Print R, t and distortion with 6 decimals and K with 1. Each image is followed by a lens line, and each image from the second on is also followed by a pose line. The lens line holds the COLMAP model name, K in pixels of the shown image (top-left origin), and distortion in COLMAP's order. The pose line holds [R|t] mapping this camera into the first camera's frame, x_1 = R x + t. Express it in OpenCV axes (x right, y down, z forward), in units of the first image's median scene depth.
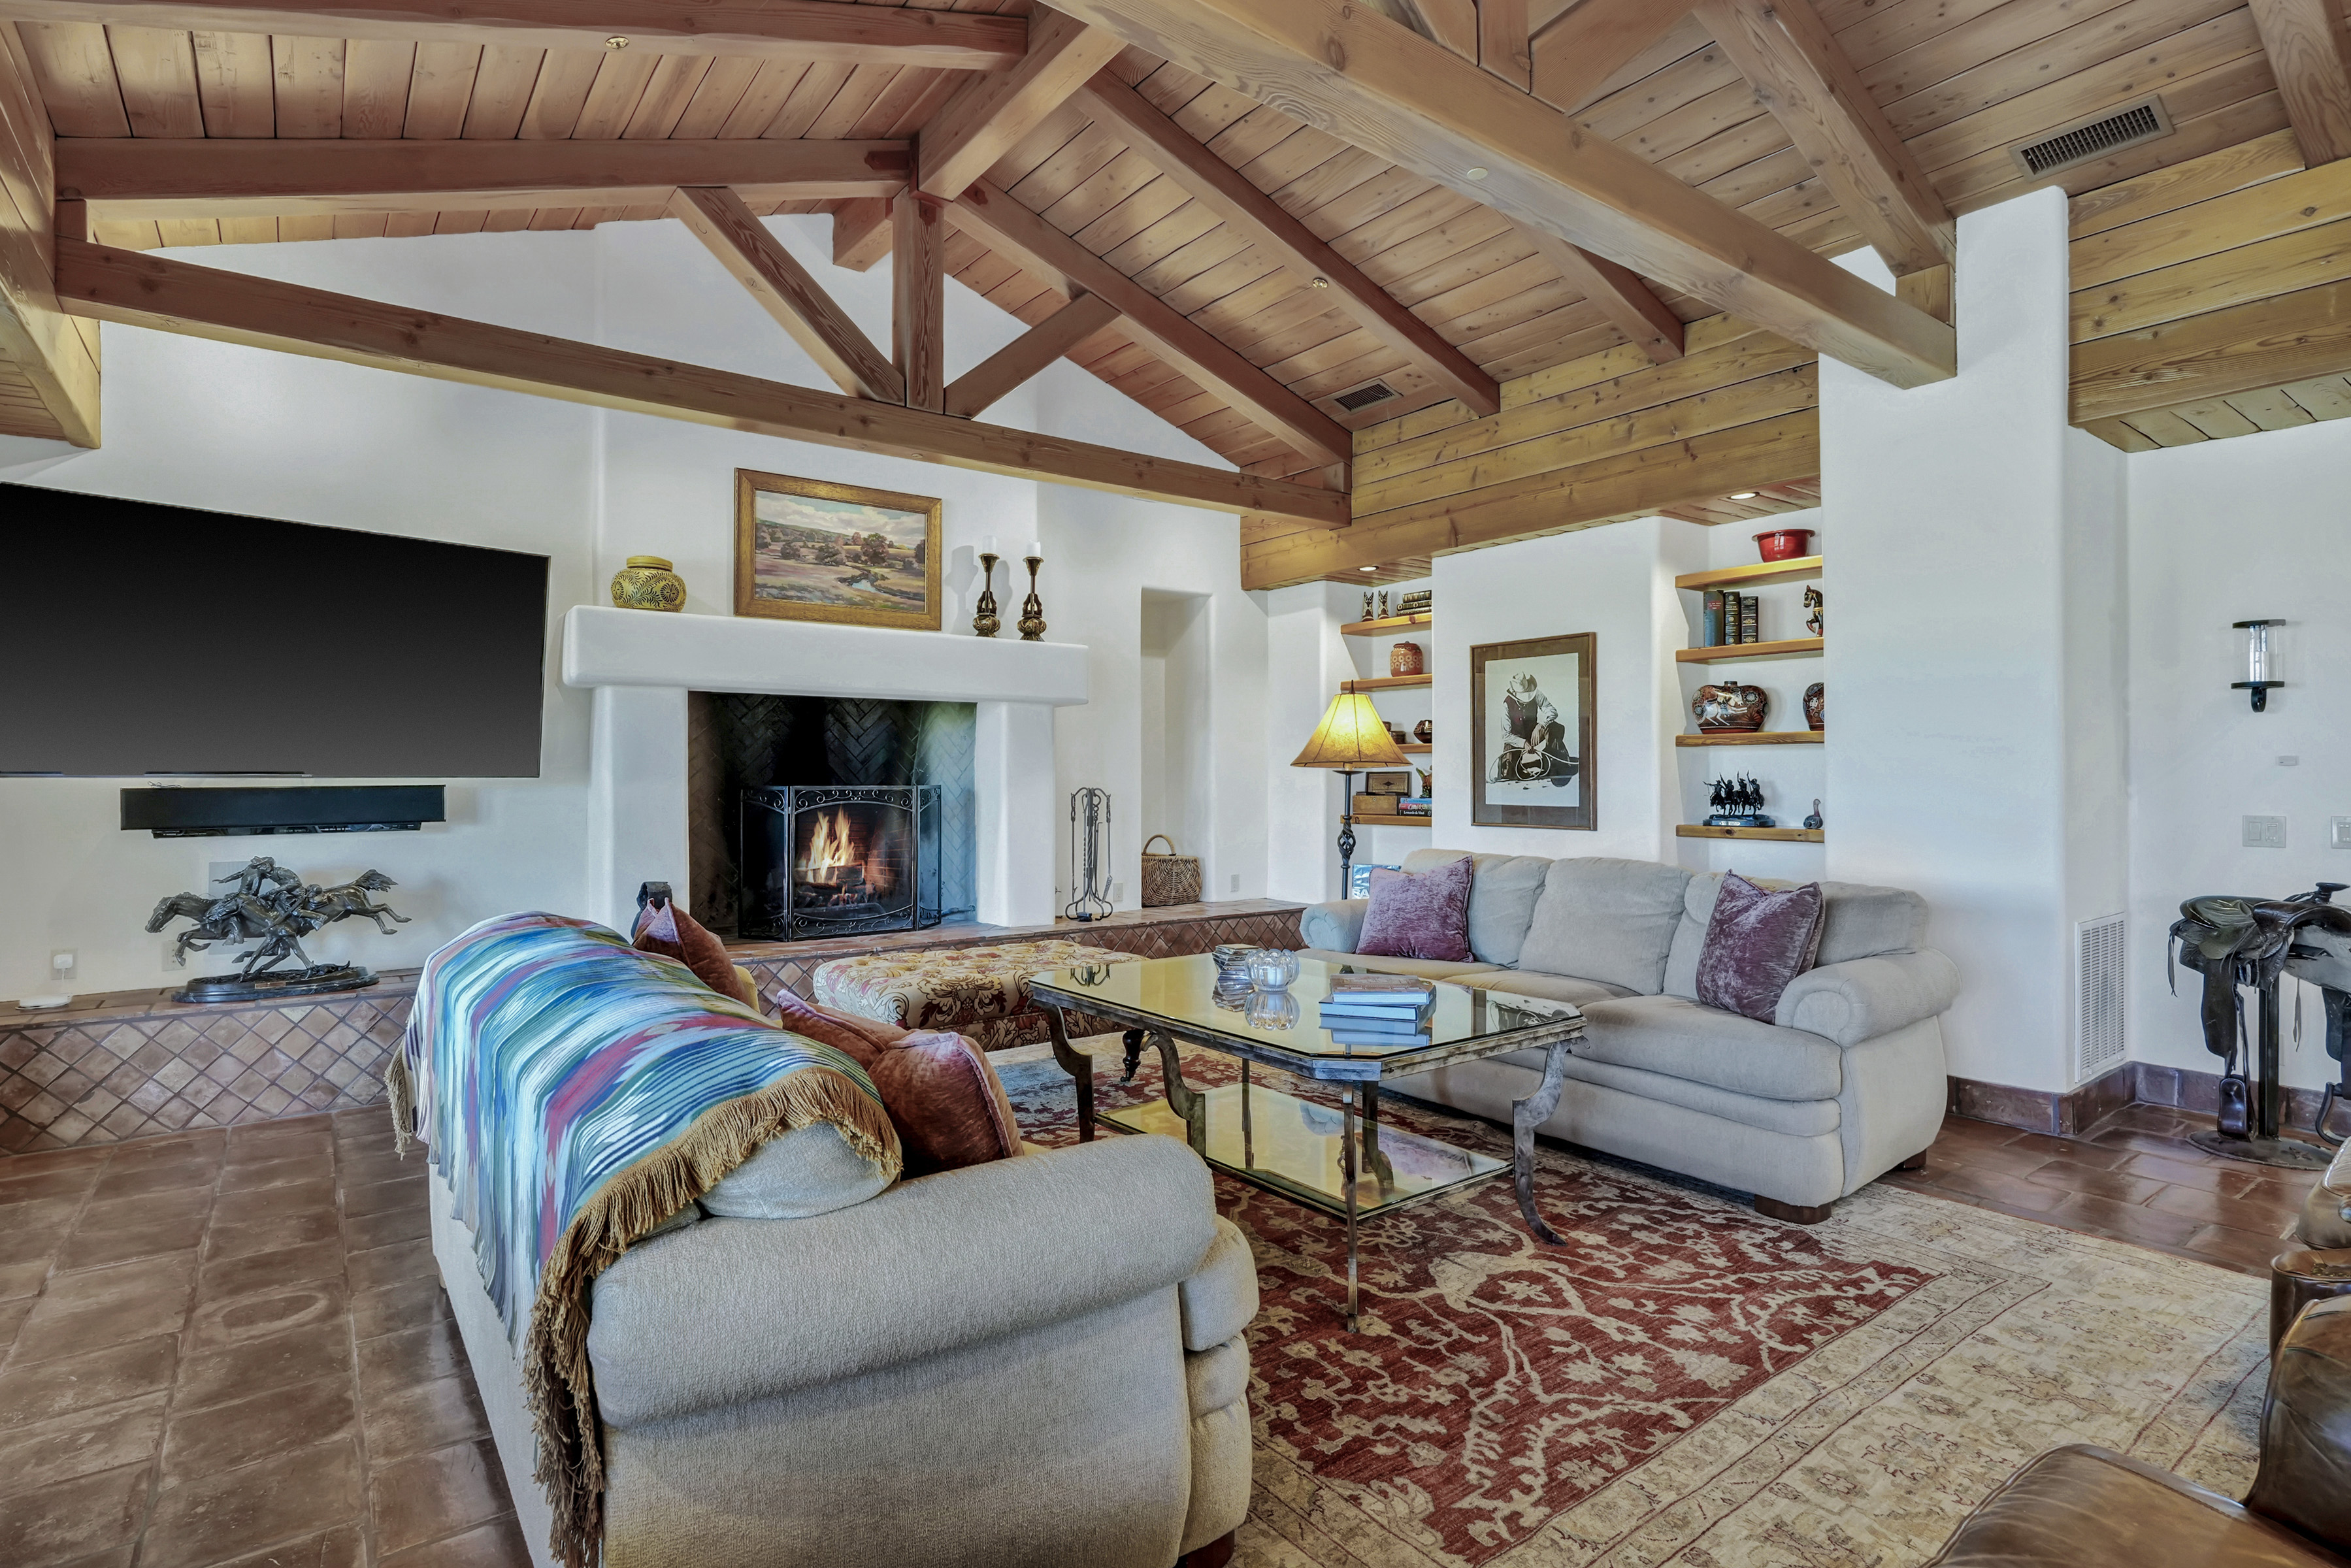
lens RADIAL K [[1177.3, 0, 1175.5], [0, 1177.3, 784.0], [0, 0, 1]] dist [-0.004160, 0.001005]
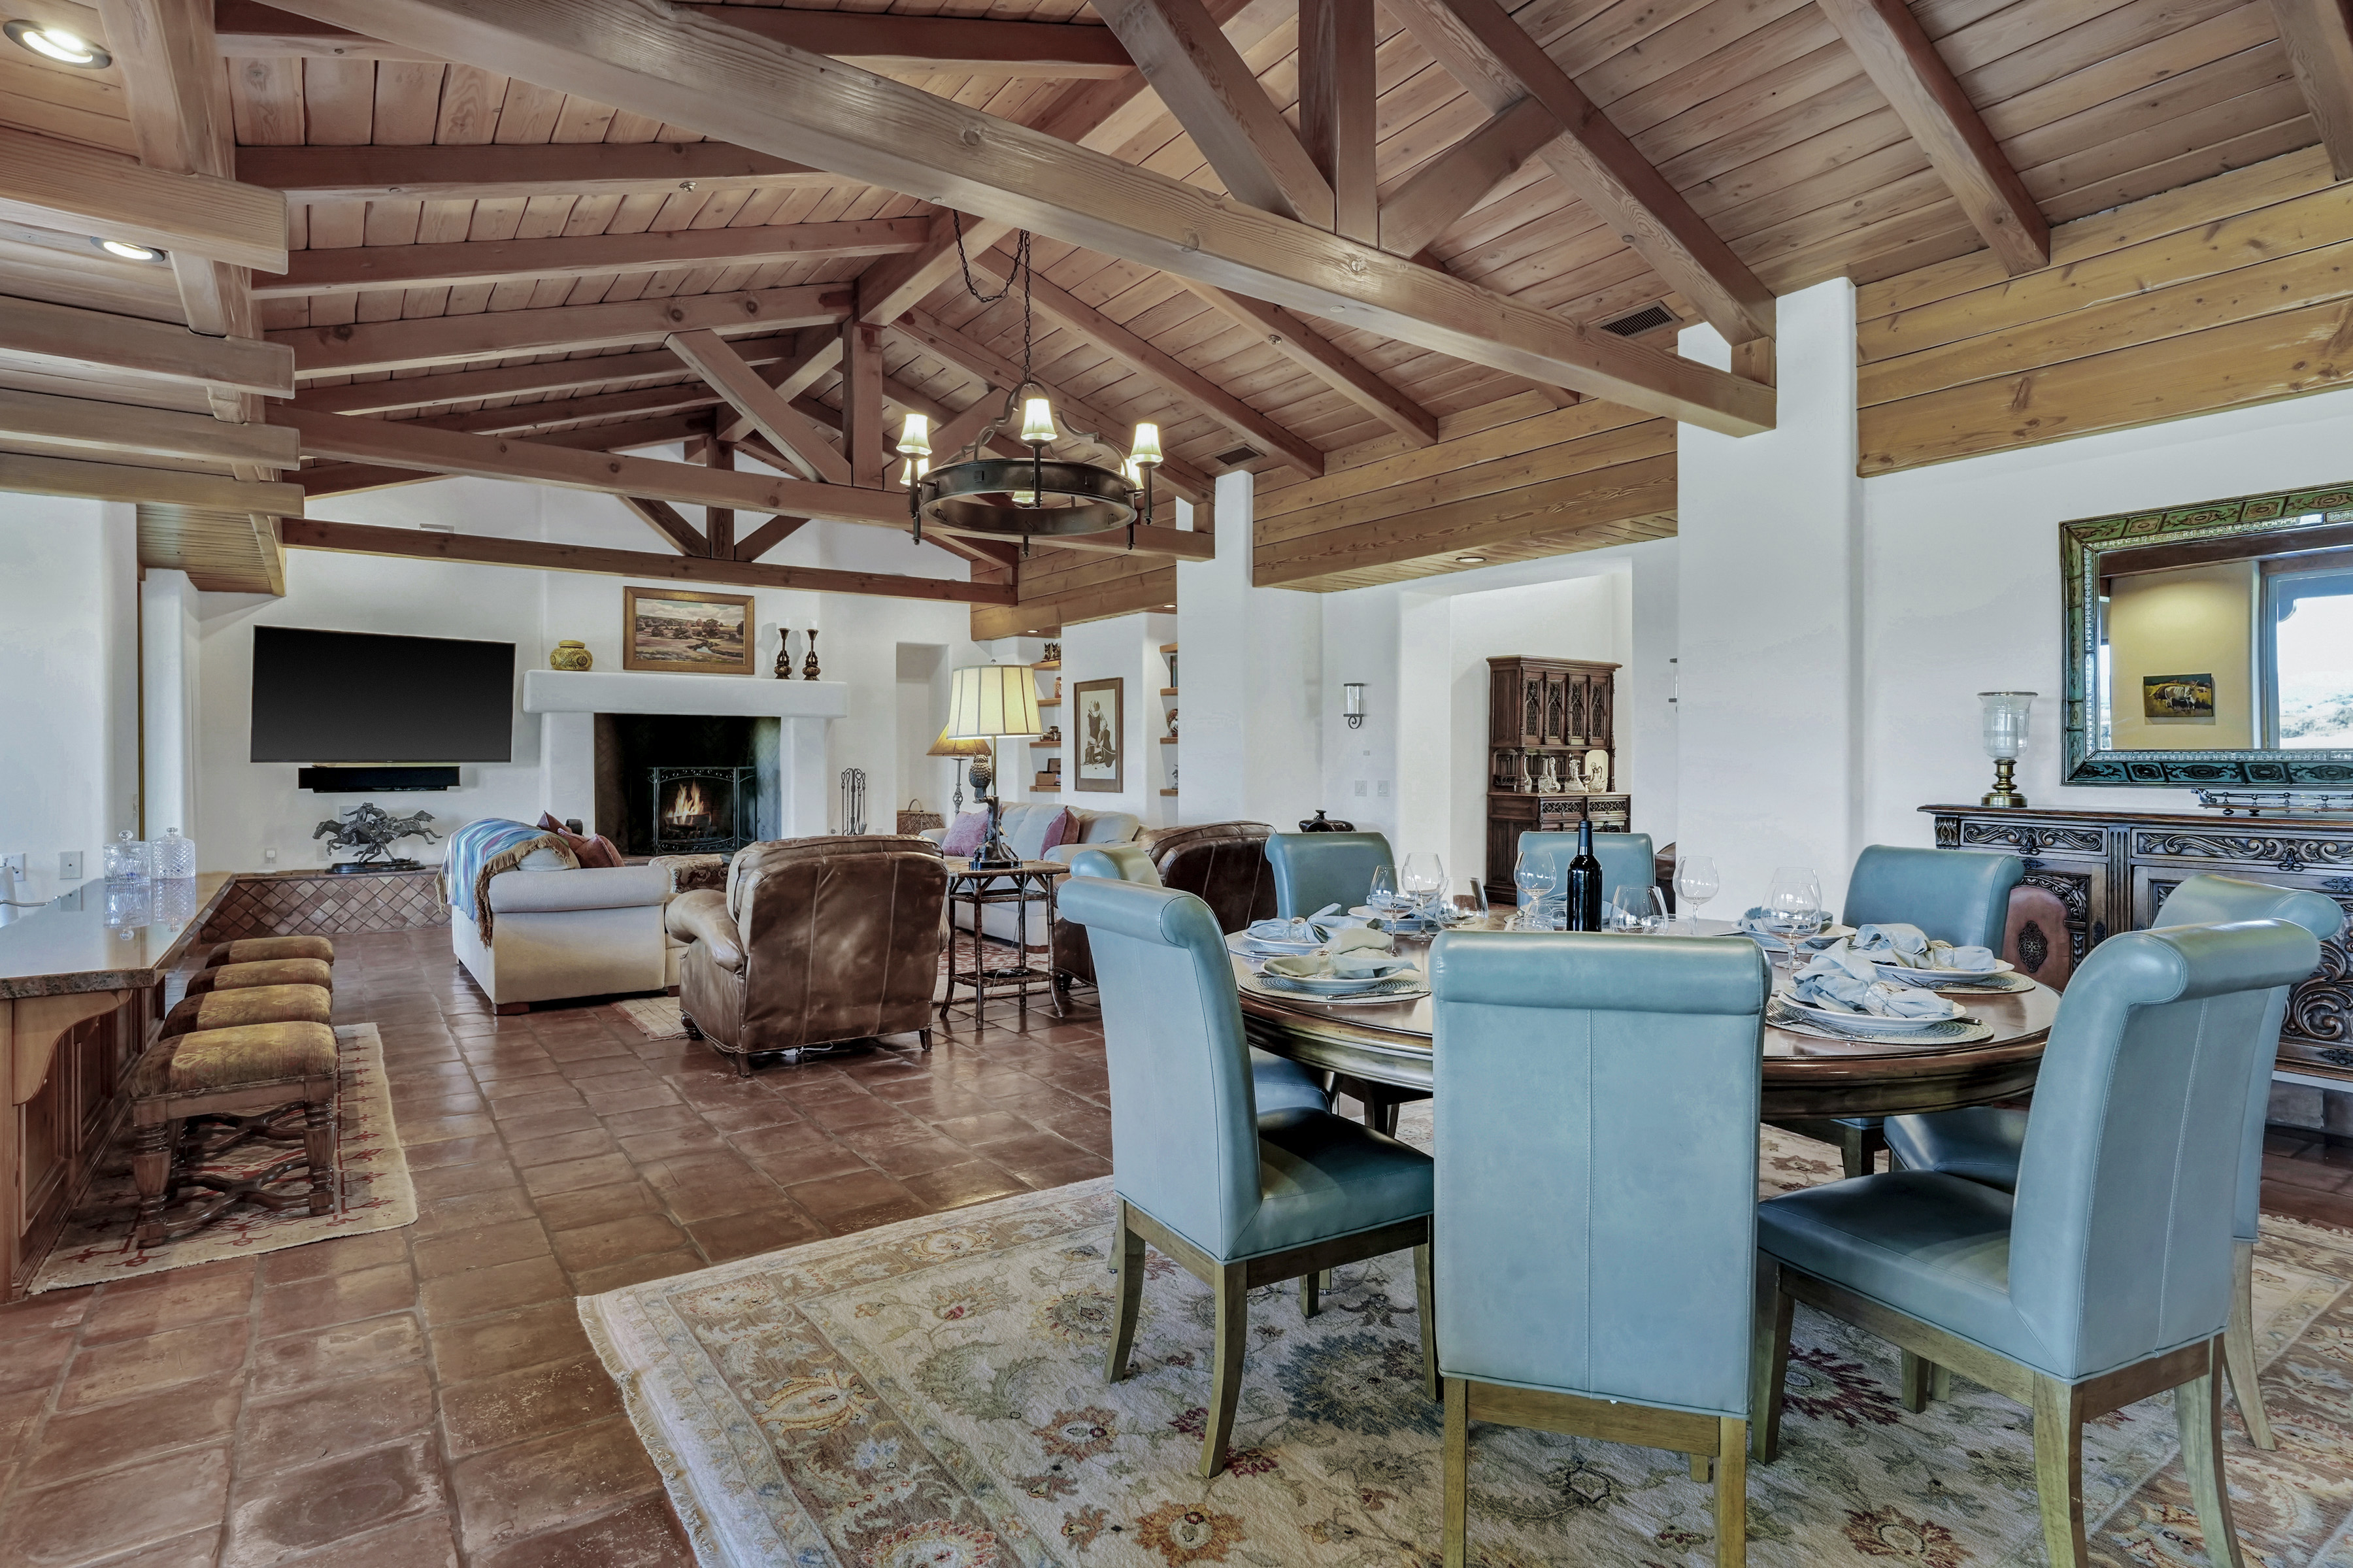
lens RADIAL K [[1189.6, 0, 1178.6], [0, 1189.6, 772.9], [0, 0, 1]] dist [0.001621, -0.000126]
pose [[0.999842, -0.000879, -0.017751, 0.535249], [0.000941, 0.999994, 0.003475, 0.005159], [0.017748, -0.003491, 0.999836, -0.841907]]
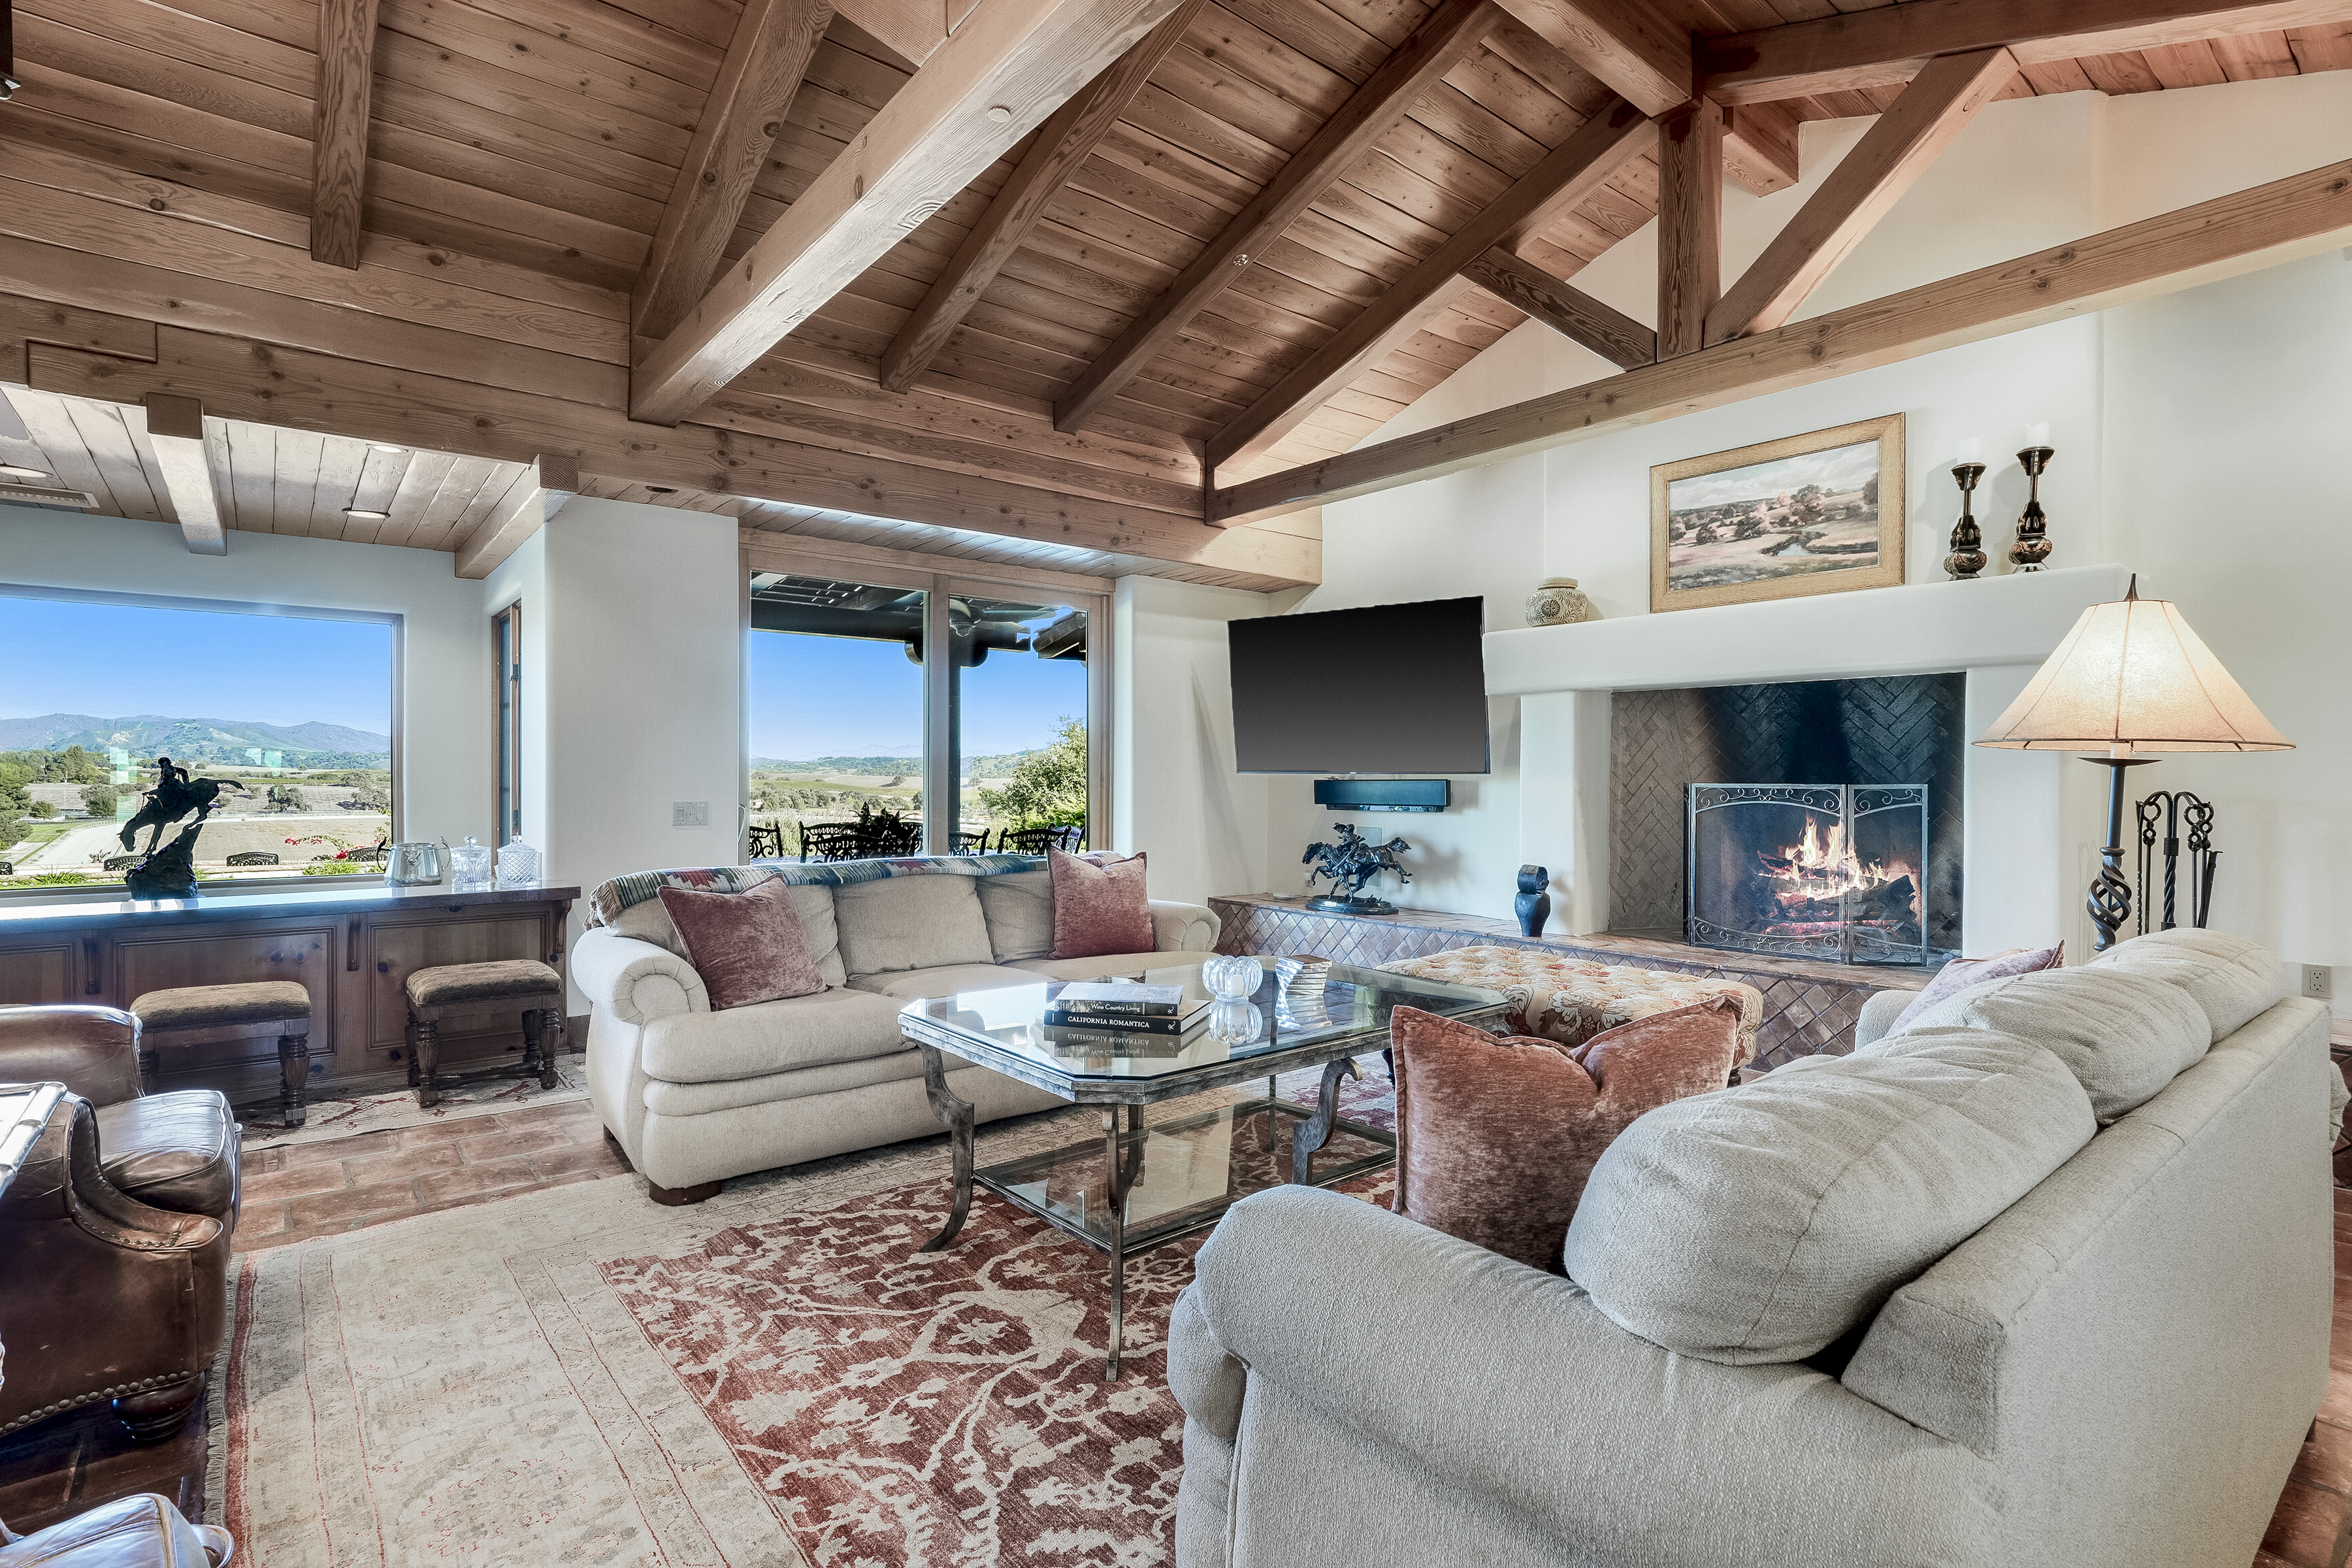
lens RADIAL K [[1136.7, 0, 1176.0], [0, 1136.7, 784.0], [0, 0, 1]] dist [-0.011613, 0.000377]
pose [[0.039689, 0.007013, -0.999187, 0.641926], [-0.011022, 0.999918, 0.006580, 0.001491], [0.999151, 0.010752, 0.039763, 0.611019]]
